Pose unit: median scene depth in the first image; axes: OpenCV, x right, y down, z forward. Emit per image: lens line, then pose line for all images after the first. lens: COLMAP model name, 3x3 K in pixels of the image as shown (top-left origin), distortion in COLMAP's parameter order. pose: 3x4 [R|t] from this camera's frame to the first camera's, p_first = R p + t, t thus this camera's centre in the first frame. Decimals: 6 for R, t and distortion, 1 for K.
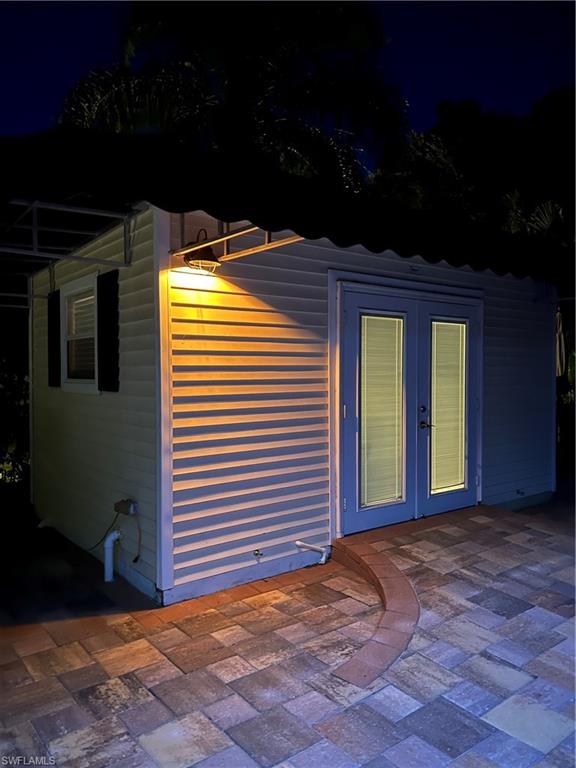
lens RADIAL K [[569.4, 0, 291.5], [0, 569.4, 381.0], [0, 0, 1]] dist [0.055546, -0.064772]
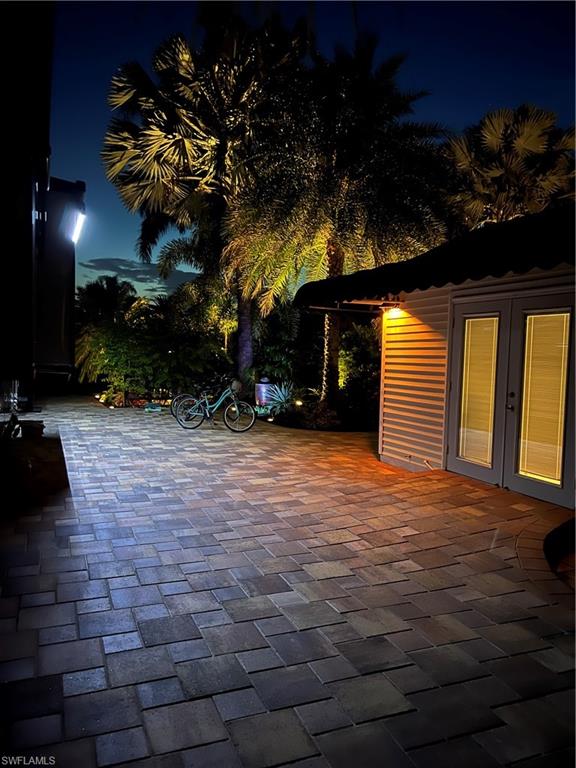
lens RADIAL K [[569.4, 0, 284.7], [0, 569.4, 388.4], [0, 0, 1]] dist [0.055546, -0.064772]
pose [[-0.267085, 0.050749, -0.962336, 1.721951], [-0.045317, 0.996846, 0.065146, -0.020220], [0.962607, 0.061010, -0.263943, 1.035099]]
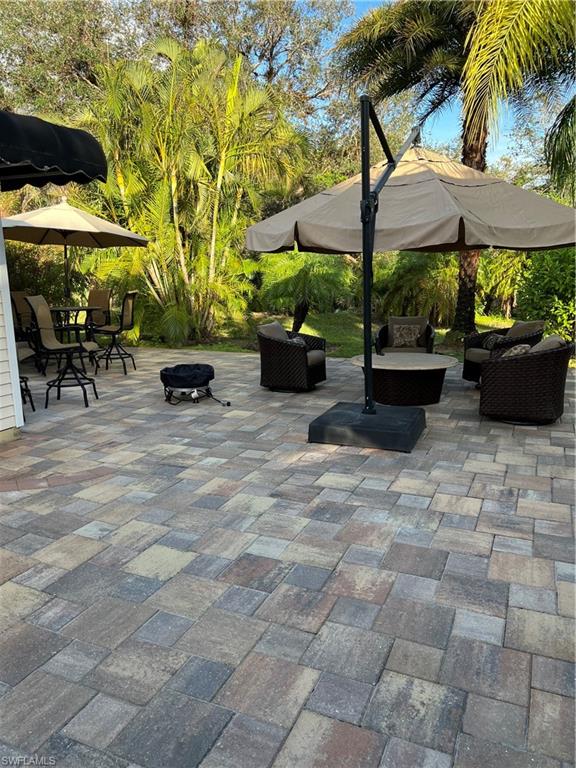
lens RADIAL K [[569.4, 0, 285.1], [0, 569.4, 381.9], [0, 0, 1]] dist [0.055546, -0.064772]
pose [[0.880517, -0.100439, 0.463250, 0.648522], [0.019579, 0.984166, 0.176167, -0.002122], [-0.473609, -0.146048, 0.868541, 0.226905]]
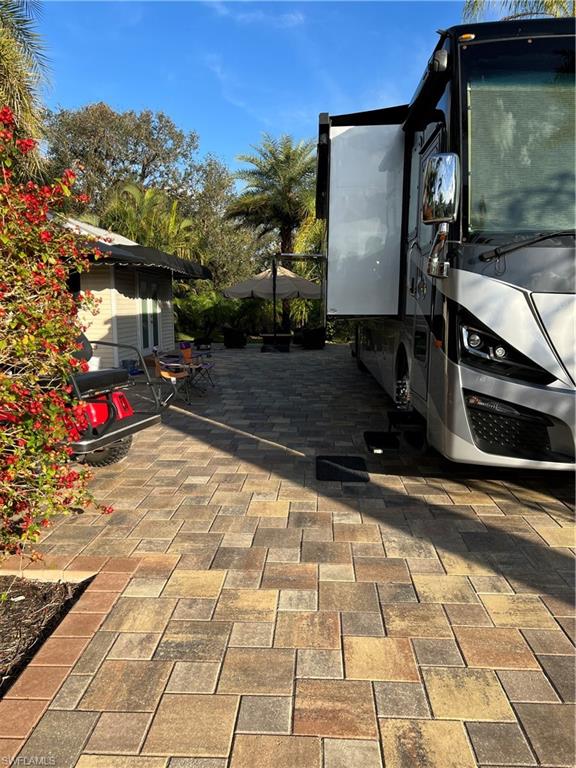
lens RADIAL K [[569.4, 0, 289.4], [0, 569.4, 377.8], [0, 0, 1]] dist [0.055546, -0.064772]
pose [[0.644610, -0.091627, 0.759001, -1.788589], [0.009888, 0.993708, 0.111563, 0.053921], [-0.764448, -0.064410, 0.641460, -1.609559]]
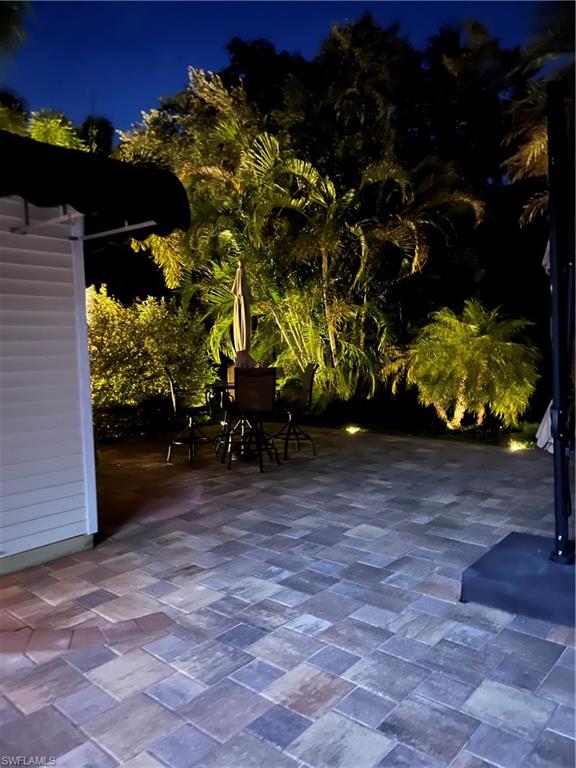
lens RADIAL K [[569.4, 0, 289.4], [0, 569.4, 382.6], [0, 0, 1]] dist [0.055546, -0.064772]
pose [[0.978208, -0.032078, 0.205136, 0.846031], [0.021674, 0.998372, 0.052766, -0.010584], [-0.206495, -0.047170, 0.977310, 0.510348]]
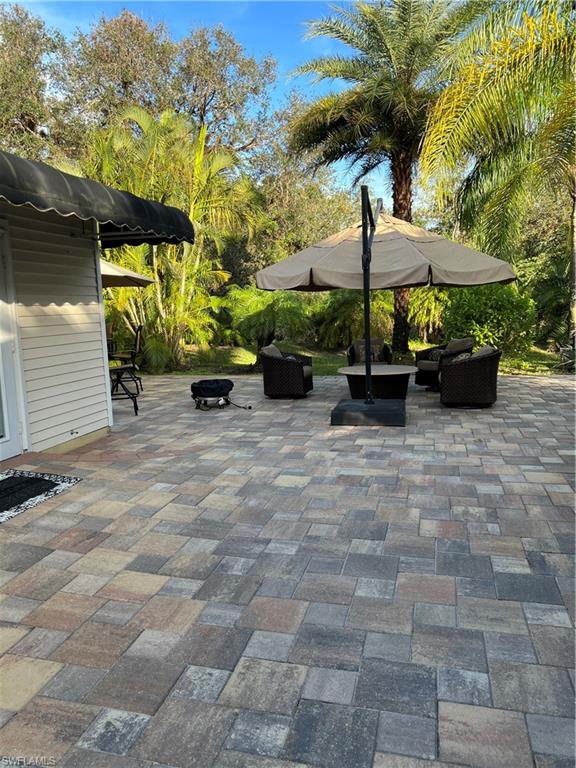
lens RADIAL K [[569.4, 0, 281.5], [0, 569.4, 384.7], [0, 0, 1]] dist [0.055546, -0.064772]
pose [[0.794531, -0.106656, 0.597784, 0.149013], [0.038754, 0.991353, 0.125367, 0.003298], [-0.605986, -0.076441, 0.791794, 0.010541]]
